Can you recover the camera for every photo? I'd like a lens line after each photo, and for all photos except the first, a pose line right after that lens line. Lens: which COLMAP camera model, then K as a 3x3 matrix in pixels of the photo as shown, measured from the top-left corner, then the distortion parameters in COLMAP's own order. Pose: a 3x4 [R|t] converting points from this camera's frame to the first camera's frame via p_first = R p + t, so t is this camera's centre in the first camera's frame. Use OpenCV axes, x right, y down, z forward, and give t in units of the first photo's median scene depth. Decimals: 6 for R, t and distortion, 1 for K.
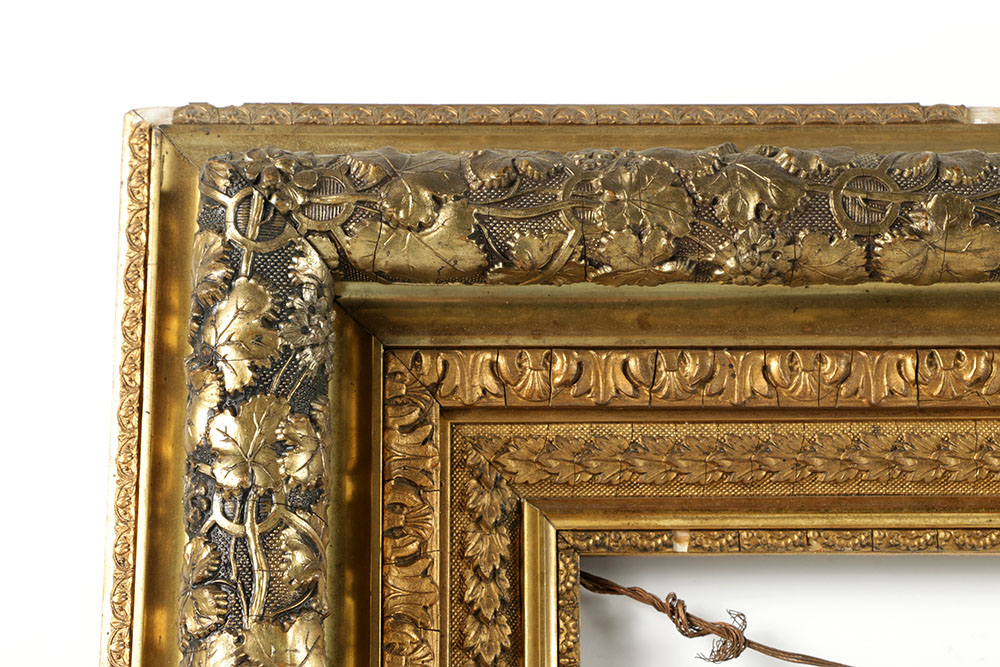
lens RADIAL K [[2572.4, 0, 495.9], [0, 2572.4, 339.1], [0, 0, 1]] dist [0.289937, 0.000000]
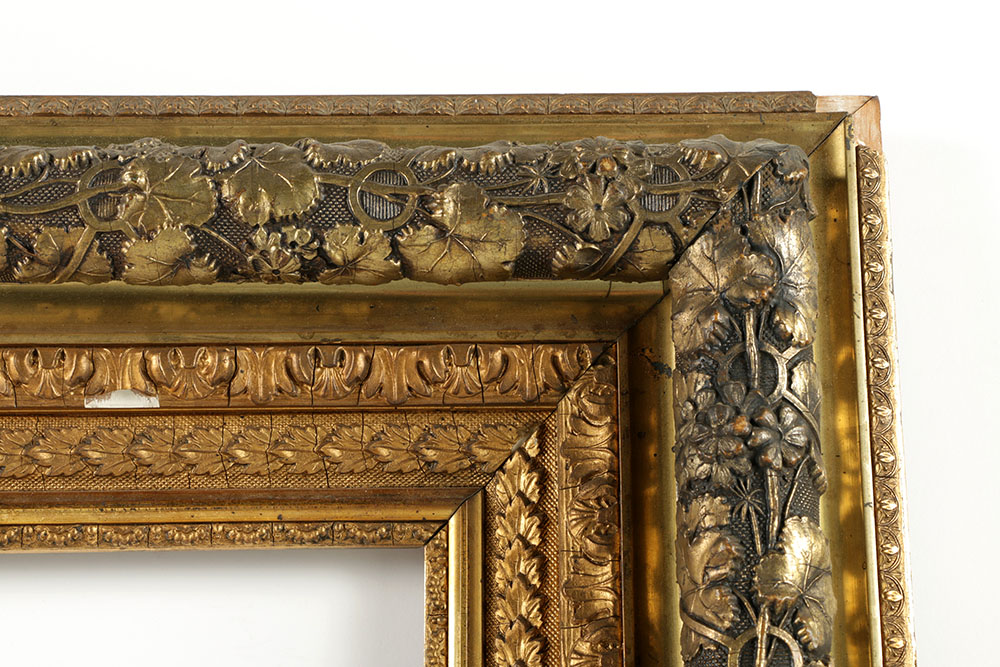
lens RADIAL K [[2572.4, 0, 475.8], [0, 2572.4, 330.9], [0, 0, 1]] dist [0.289937, 0.000000]
pose [[0.999834, -0.005331, -0.017430, 1.093429], [0.005359, 0.999984, 0.001564, -0.008626], [0.017421, -0.001657, 0.999847, 0.013725]]
